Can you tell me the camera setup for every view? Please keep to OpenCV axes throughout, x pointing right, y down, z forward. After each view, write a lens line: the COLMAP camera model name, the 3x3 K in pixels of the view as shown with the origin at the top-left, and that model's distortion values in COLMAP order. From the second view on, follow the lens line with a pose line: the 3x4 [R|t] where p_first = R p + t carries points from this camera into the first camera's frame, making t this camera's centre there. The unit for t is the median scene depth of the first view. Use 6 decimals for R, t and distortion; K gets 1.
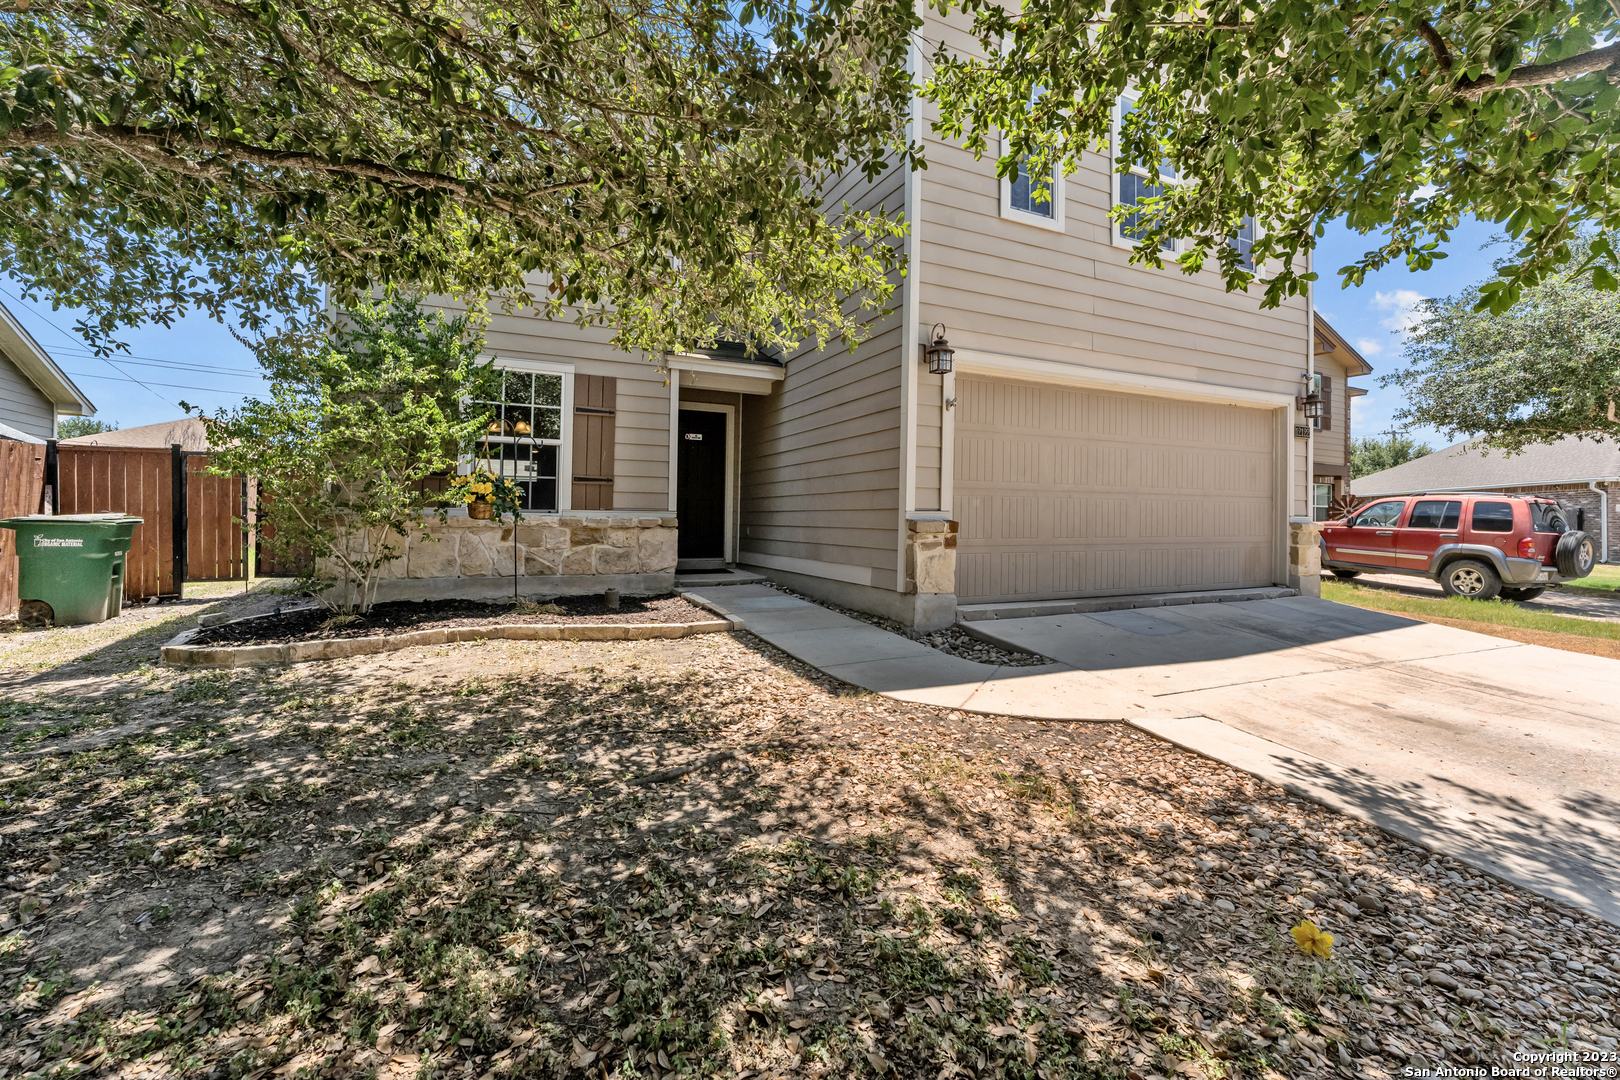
lens RADIAL K [[681.2, 0, 810.0], [0, 681.2, 540.0], [0, 0, 1]] dist [-0.002457, -0.000350]
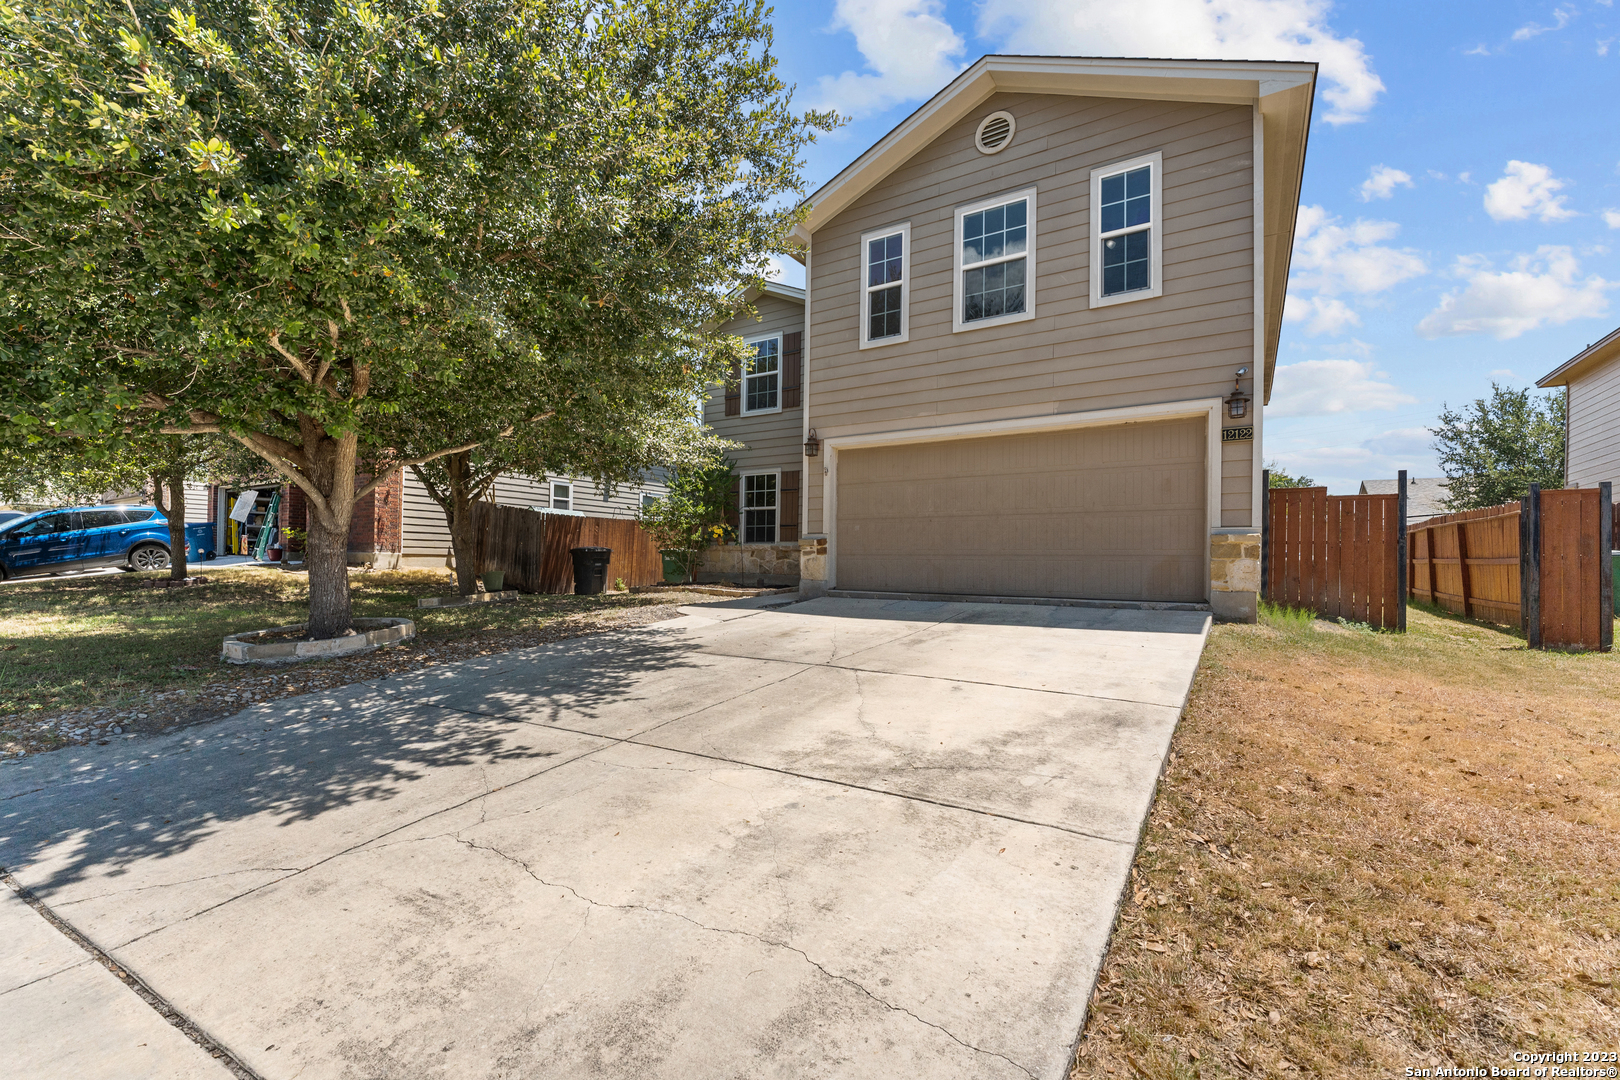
lens RADIAL K [[690.0, 0, 806.6], [0, 690.0, 546.3], [0, 0, 1]] dist [-0.002965, -0.000279]
pose [[0.526370, -0.023552, -0.849929, 1.435665], [-0.033573, 0.998261, -0.048454, 0.065826], [0.849593, 0.054040, 0.524664, 0.036209]]
